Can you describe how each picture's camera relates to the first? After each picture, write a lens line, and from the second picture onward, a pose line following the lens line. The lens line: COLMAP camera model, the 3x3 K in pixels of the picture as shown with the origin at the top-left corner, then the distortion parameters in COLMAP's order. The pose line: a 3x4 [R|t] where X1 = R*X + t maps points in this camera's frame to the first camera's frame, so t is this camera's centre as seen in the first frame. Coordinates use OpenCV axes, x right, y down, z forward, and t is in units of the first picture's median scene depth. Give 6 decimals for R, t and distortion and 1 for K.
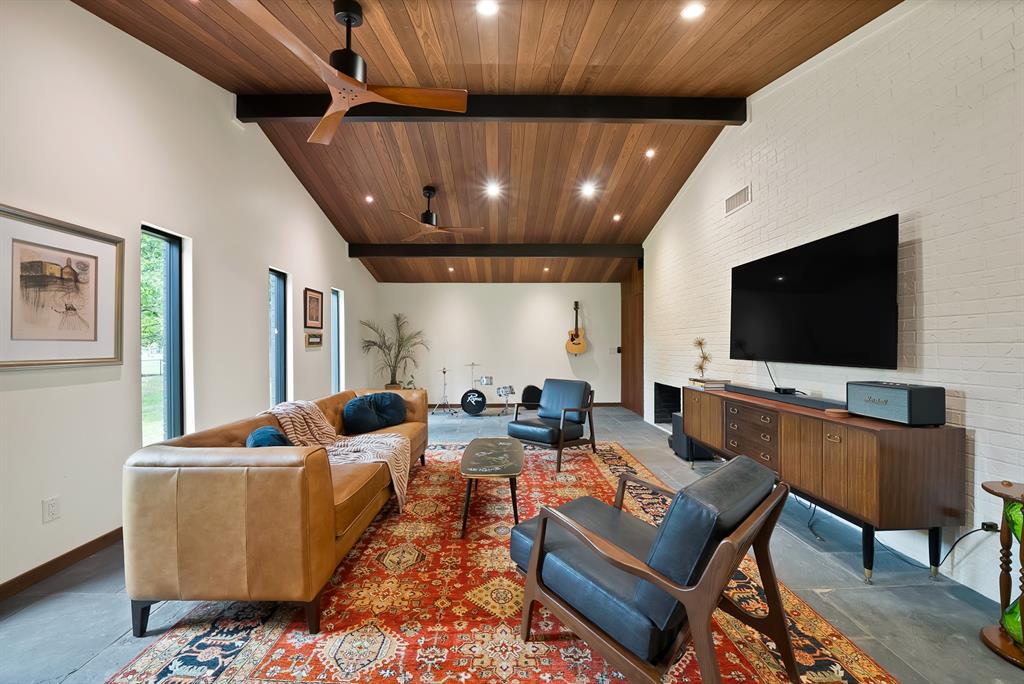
lens RADIAL K [[363.8, 0, 512.7], [0, 363.8, 343.8], [0, 0, 1]] dist [-0.022958, 0.000880]
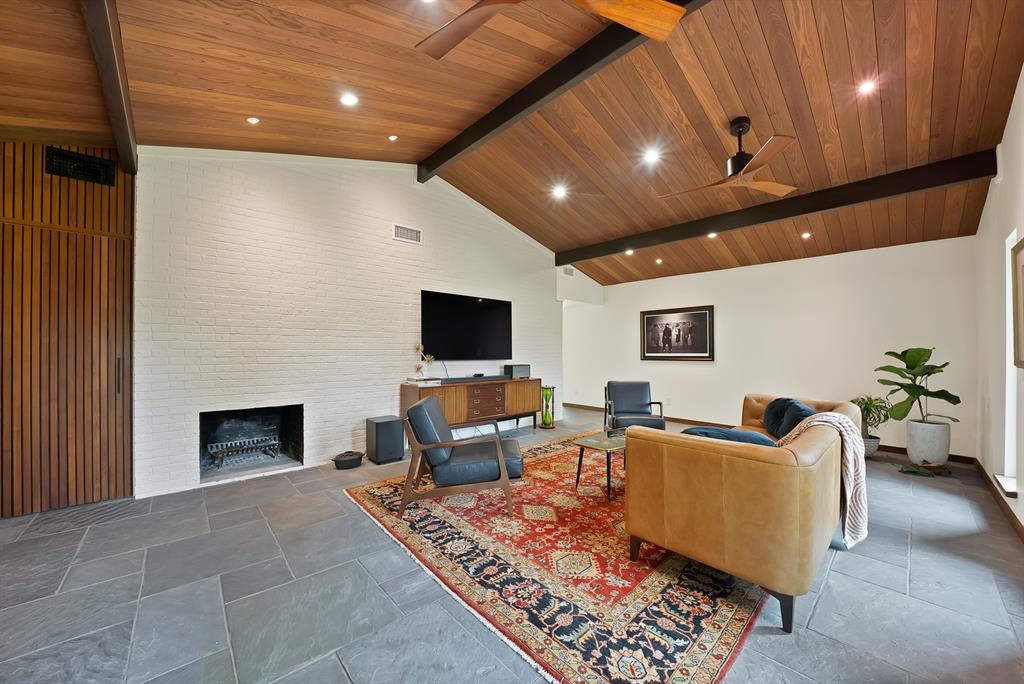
lens RADIAL K [[363.8, 0, 514.3], [0, 363.8, 348.2], [0, 0, 1]] dist [-0.022958, 0.000880]
pose [[-0.654366, 0.003400, 0.756170, -0.346741], [-0.007106, 0.999918, -0.010646, 0.005051], [-0.756144, -0.012340, -0.654289, 0.923983]]
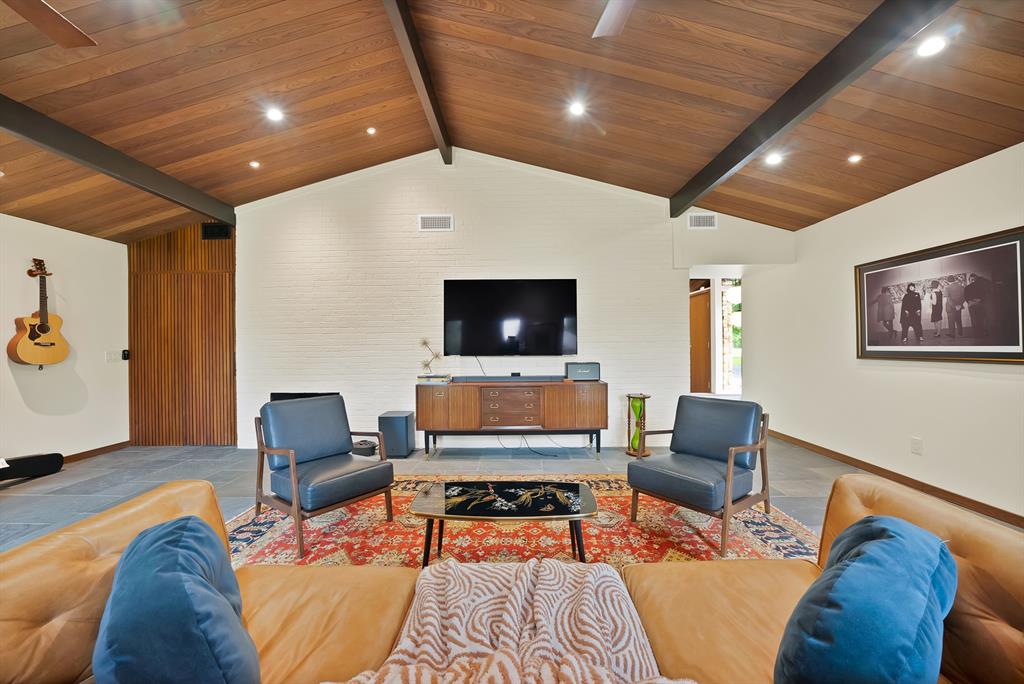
lens RADIAL K [[363.8, 0, 512.5], [0, 363.8, 344.6], [0, 0, 1]] dist [-0.022958, 0.000880]
pose [[0.031854, -0.003793, 0.999485, -0.346239], [0.002863, 0.999989, 0.003704, 0.000180], [-0.999488, 0.002743, 0.031865, 0.422432]]
